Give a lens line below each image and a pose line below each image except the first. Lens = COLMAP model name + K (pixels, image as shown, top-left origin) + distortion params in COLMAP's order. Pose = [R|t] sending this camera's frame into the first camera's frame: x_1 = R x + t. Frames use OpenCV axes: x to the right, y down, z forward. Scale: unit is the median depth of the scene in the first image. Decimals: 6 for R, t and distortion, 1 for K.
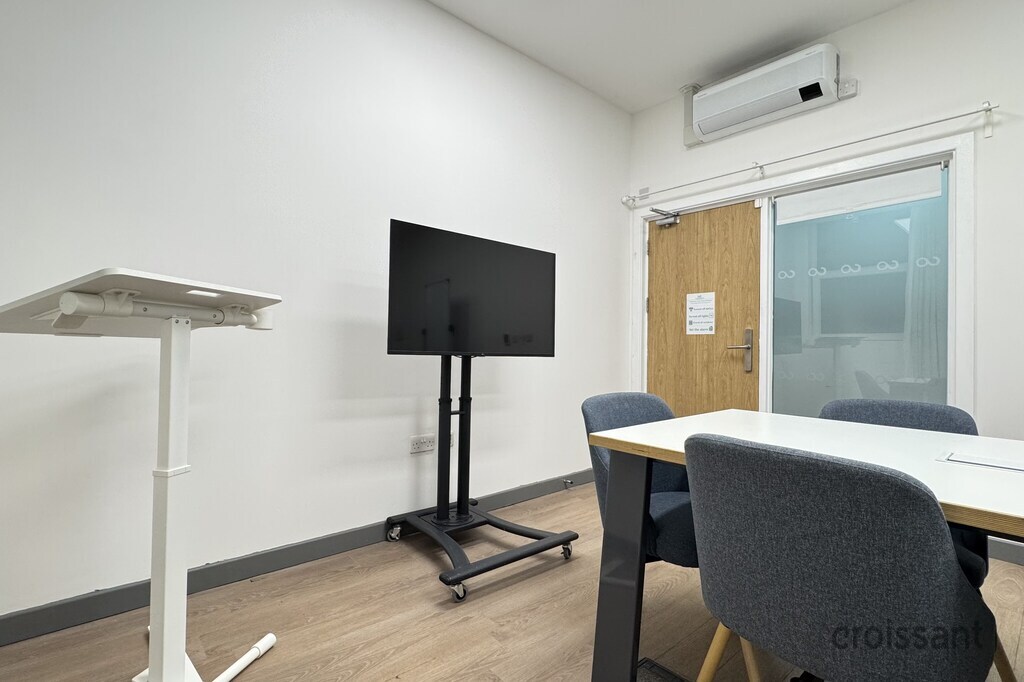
lens RADIAL K [[487.9, 0, 514.5], [0, 487.9, 343.0], [0, 0, 1]] dist [-0.003426, -0.000716]
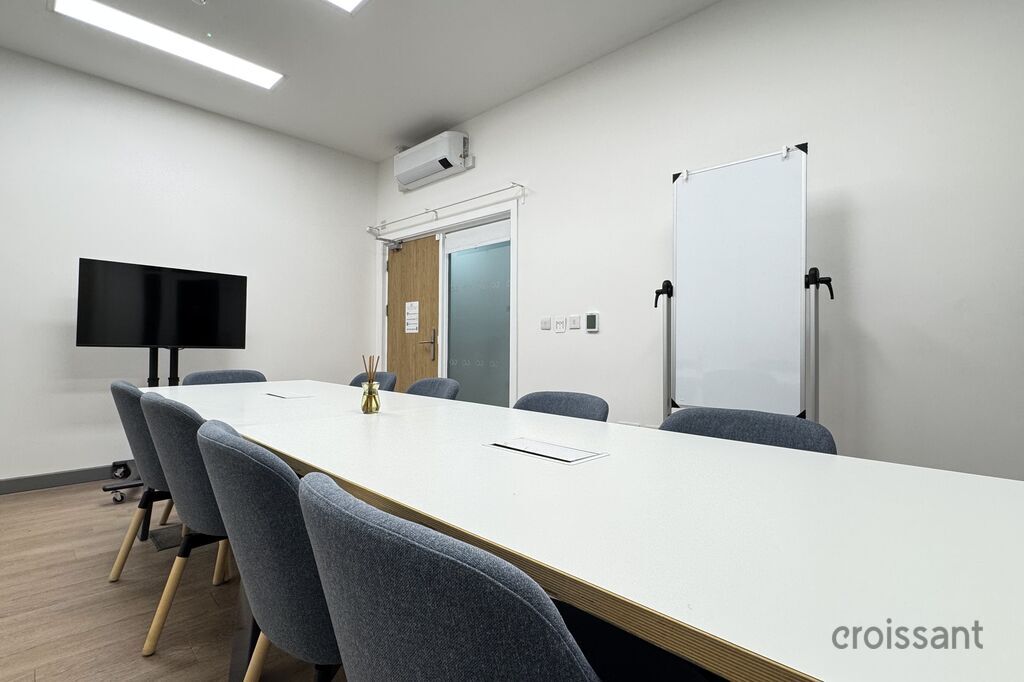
lens RADIAL K [[487.9, 0, 509.7], [0, 487.9, 339.1], [0, 0, 1]] dist [-0.003426, -0.000716]
pose [[0.996834, -0.002899, 0.079452, 0.575271], [0.003201, 0.999988, -0.003676, 0.005952], [-0.079441, 0.003918, 0.996832, -0.374411]]
